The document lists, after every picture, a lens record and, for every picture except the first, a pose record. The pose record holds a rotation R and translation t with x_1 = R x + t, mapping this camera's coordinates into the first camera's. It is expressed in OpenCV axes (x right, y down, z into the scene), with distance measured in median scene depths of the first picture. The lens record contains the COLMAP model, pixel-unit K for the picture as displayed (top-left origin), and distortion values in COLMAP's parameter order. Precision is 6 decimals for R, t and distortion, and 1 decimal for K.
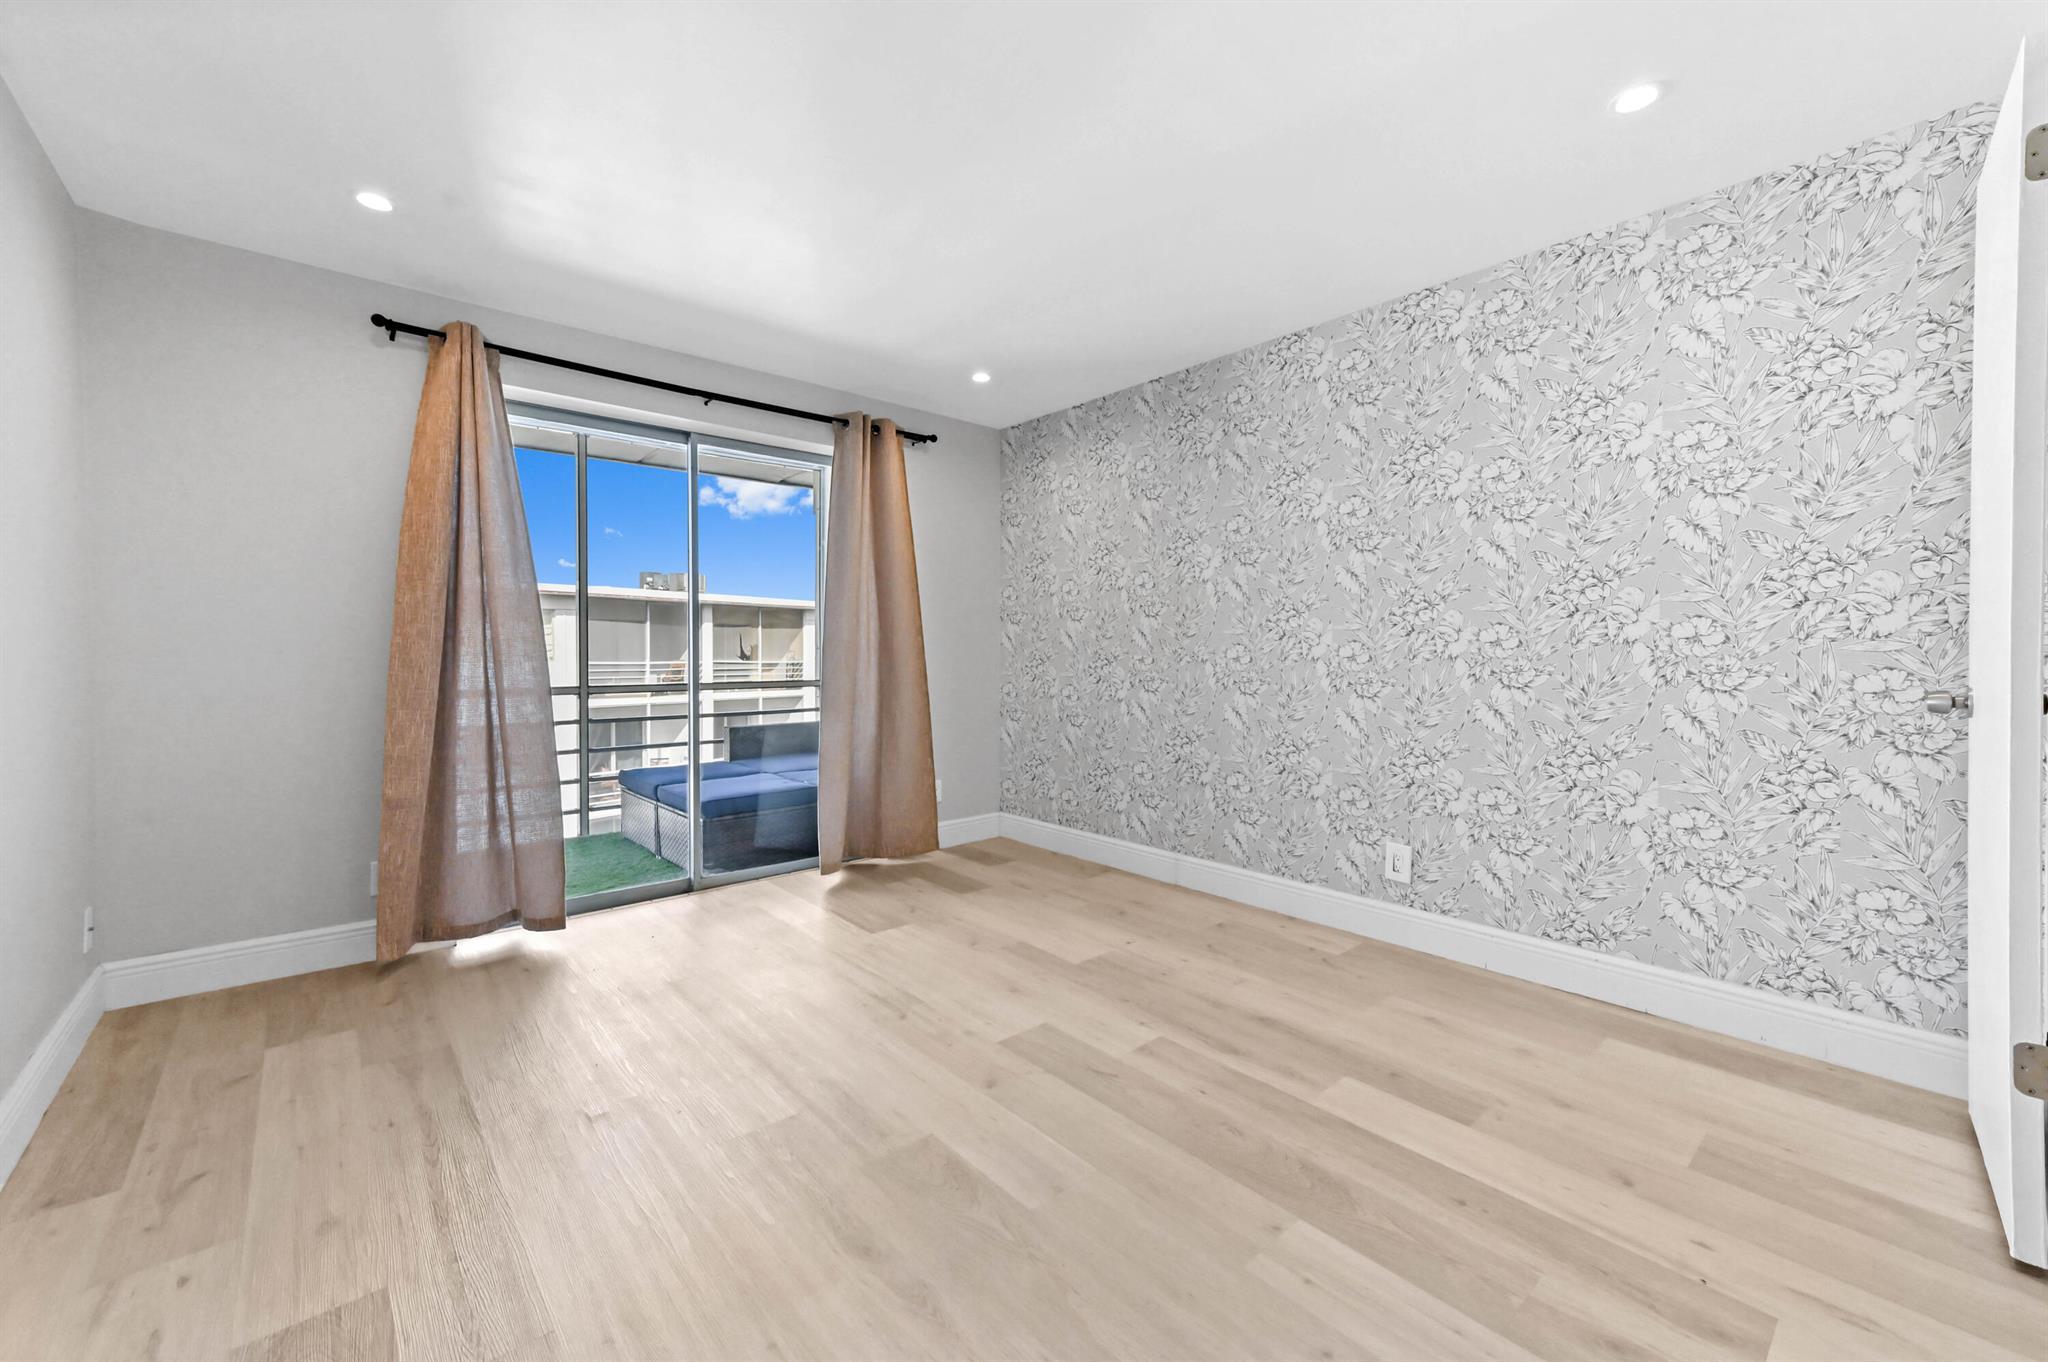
lens RADIAL K [[817.1, 0, 1000.3], [0, 817.1, 674.3], [0, 0, 1]] dist [0.011504, 0.000014]
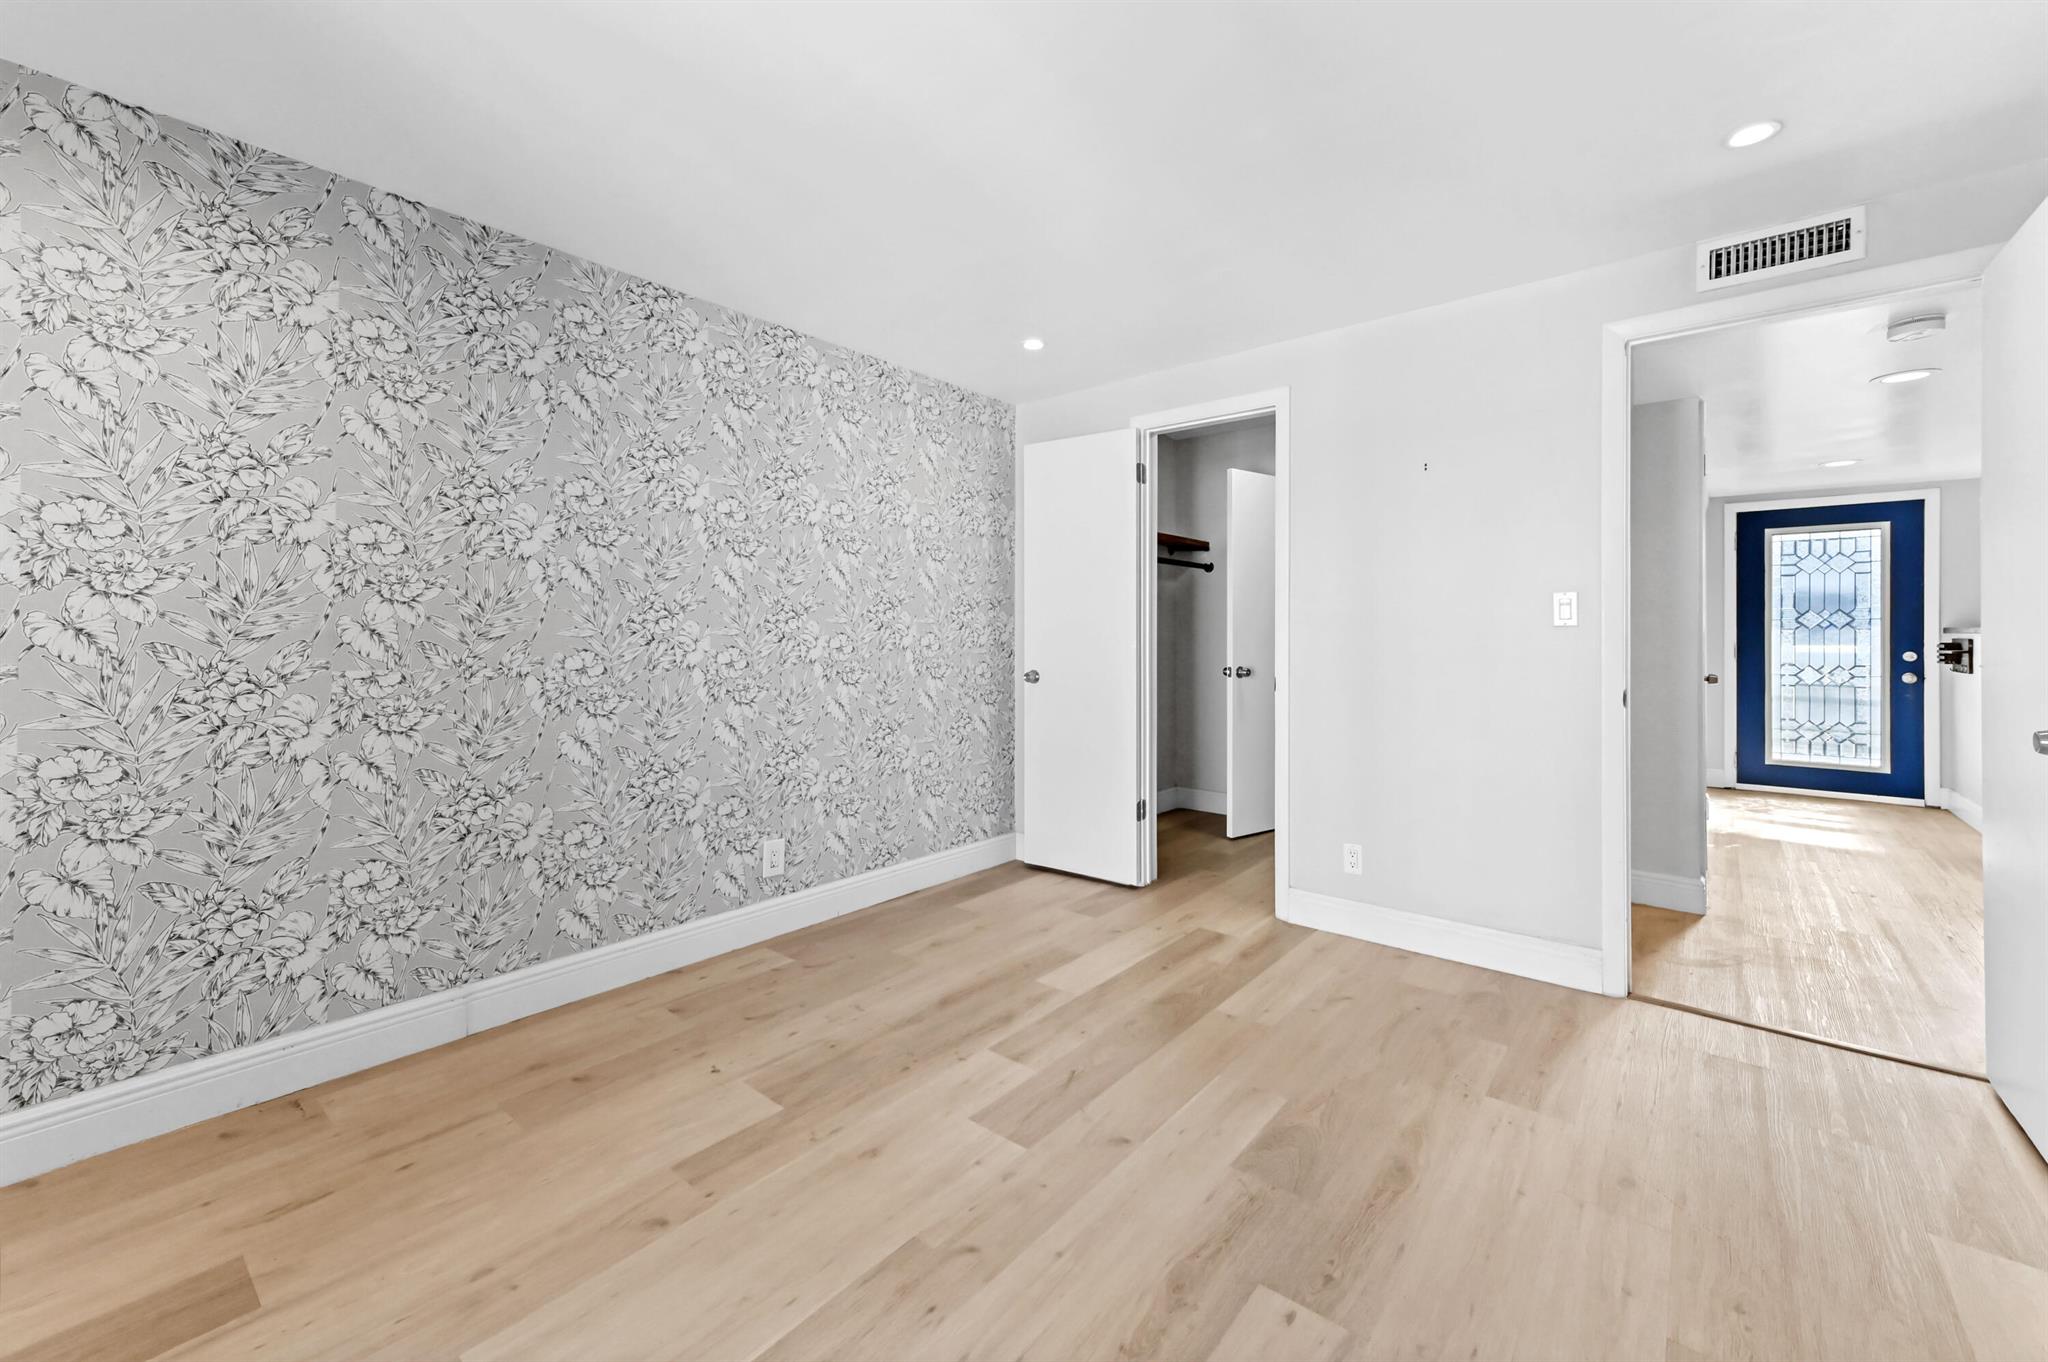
lens RADIAL K [[829.8, 0, 1047.7], [0, 829.8, 637.0], [0, 0, 1]] dist [0.016105, 0.000187]
pose [[-0.204985, -0.000223, 0.978765, -0.631759], [0.021660, 0.999754, 0.004765, -0.050857], [-0.978525, 0.022177, -0.204930, 0.871182]]
